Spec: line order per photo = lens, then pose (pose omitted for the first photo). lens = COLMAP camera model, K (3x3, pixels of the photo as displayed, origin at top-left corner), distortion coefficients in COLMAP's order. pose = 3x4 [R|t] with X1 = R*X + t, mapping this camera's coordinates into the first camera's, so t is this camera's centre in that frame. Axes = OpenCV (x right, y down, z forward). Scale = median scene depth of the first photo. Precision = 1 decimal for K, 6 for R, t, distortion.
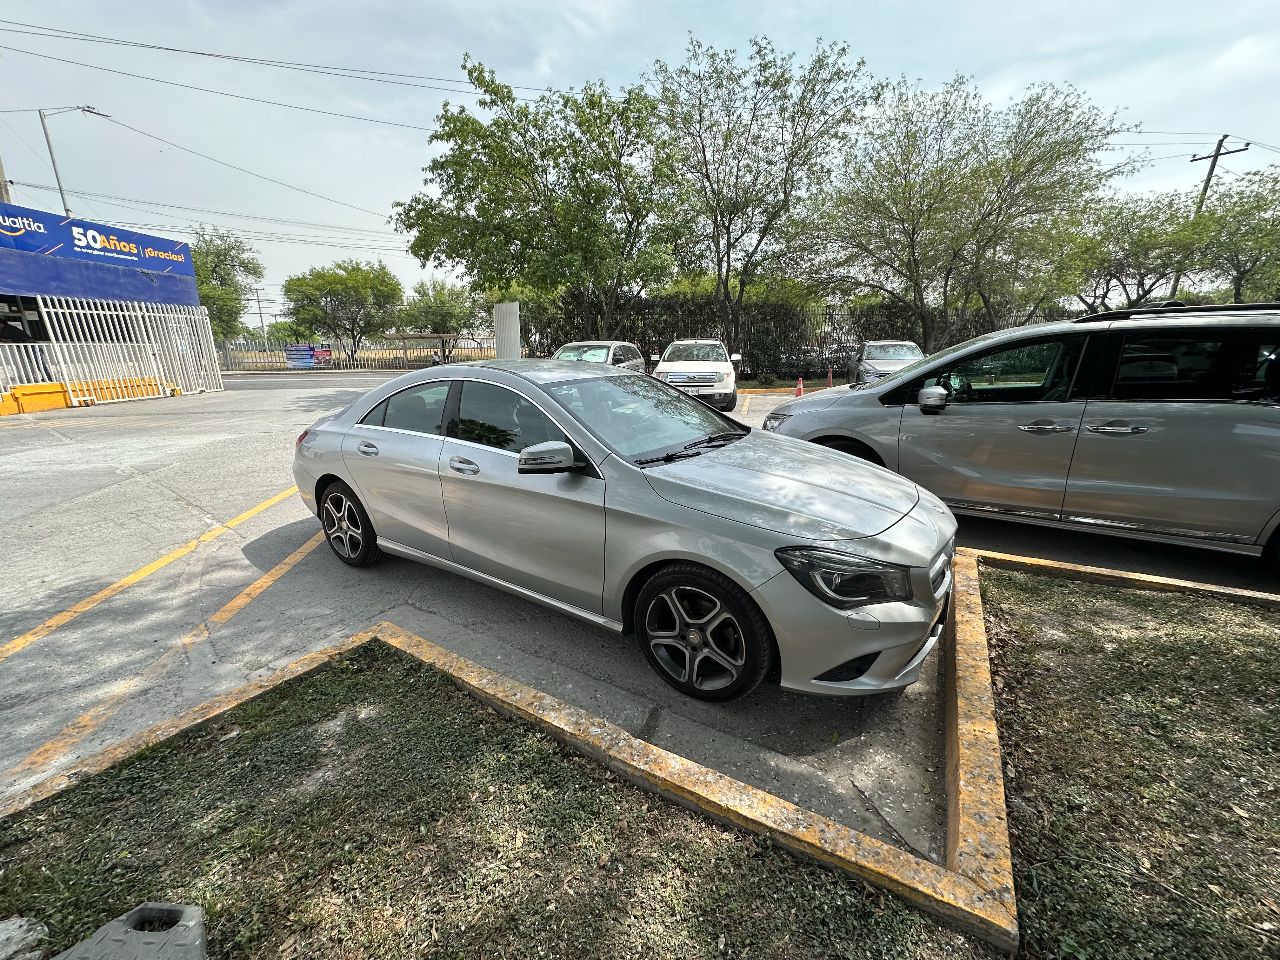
lens RADIAL K [[511.2, 0, 638.5], [0, 511.2, 481.6], [0, 0, 1]] dist [-0.003401, 0.000134]
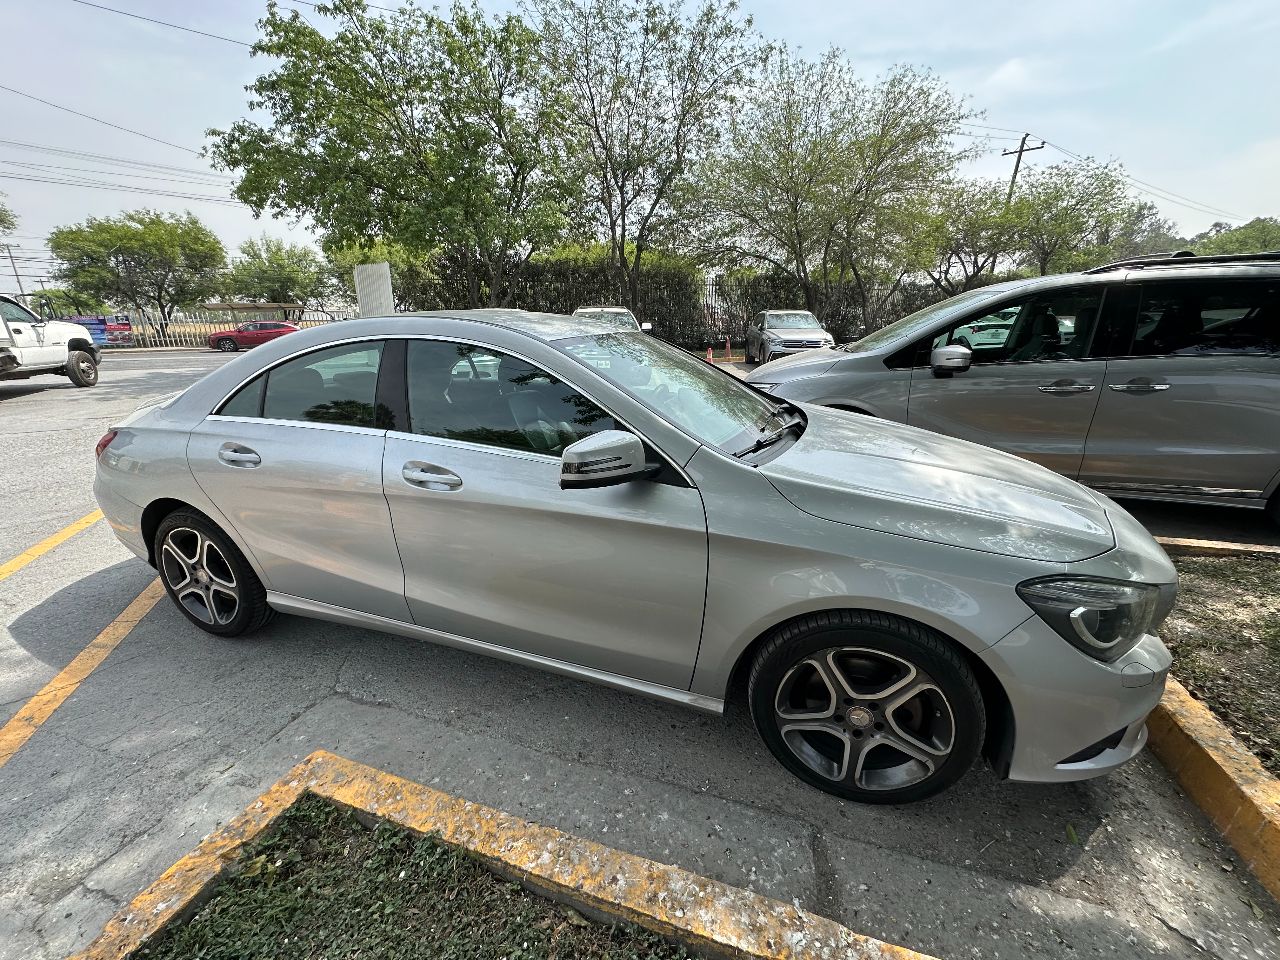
lens RADIAL K [[511.2, 0, 639.4], [0, 511.2, 480.2], [0, 0, 1]] dist [-0.003401, 0.000134]
pose [[0.972271, -0.070618, 0.222938, -0.048573], [0.060533, 0.996823, 0.051760, -0.008936], [-0.225885, -0.036830, 0.973457, 0.070919]]
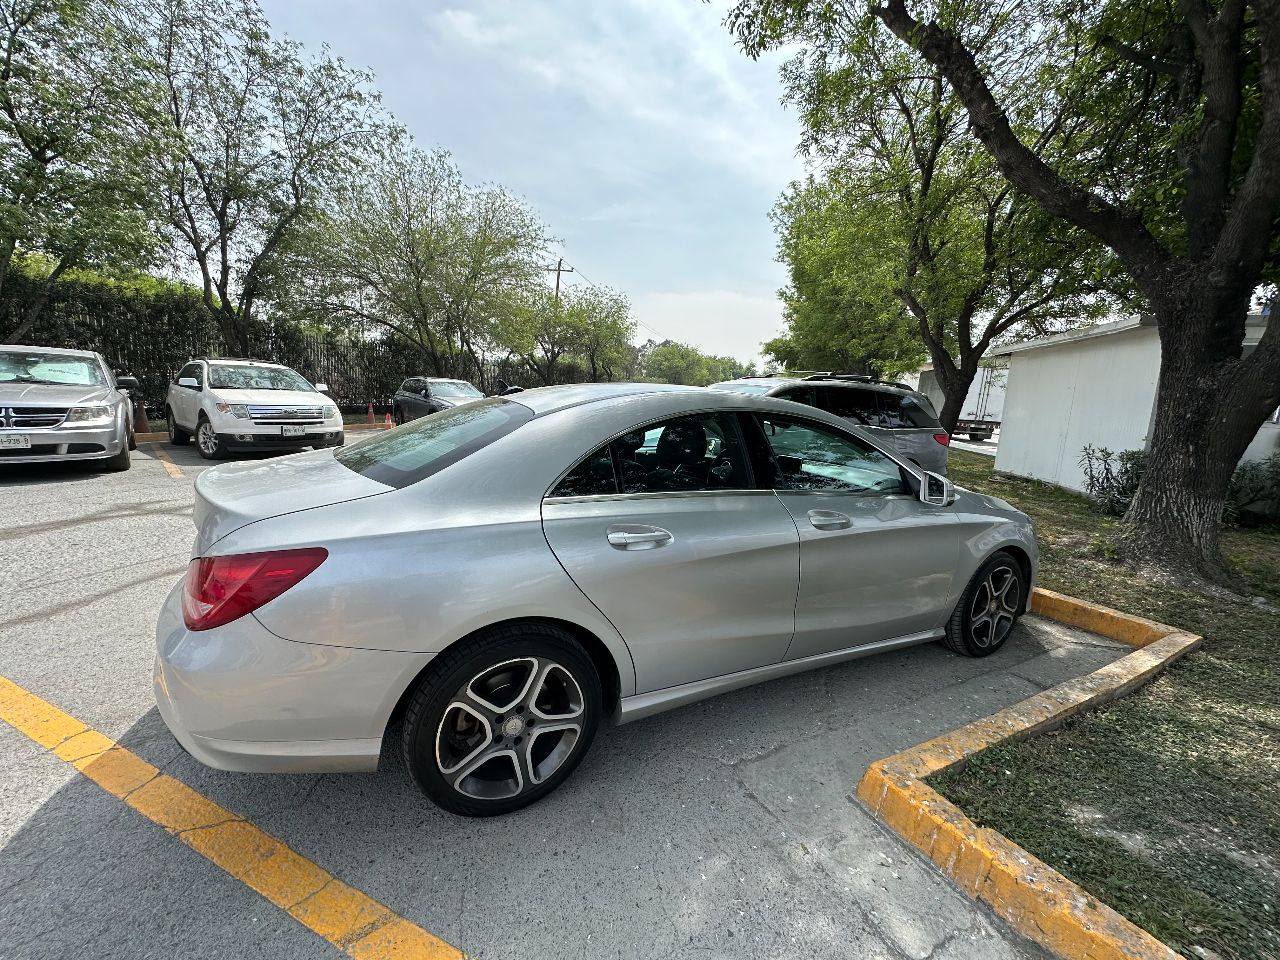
lens RADIAL K [[511.2, 0, 638.1], [0, 511.2, 480.9], [0, 0, 1]] dist [-0.003401, 0.000134]
pose [[0.508983, -0.106983, 0.854103, -0.236666], [0.167255, 0.985627, 0.023785, -0.032209], [-0.844371, 0.130746, 0.519560, 0.172406]]
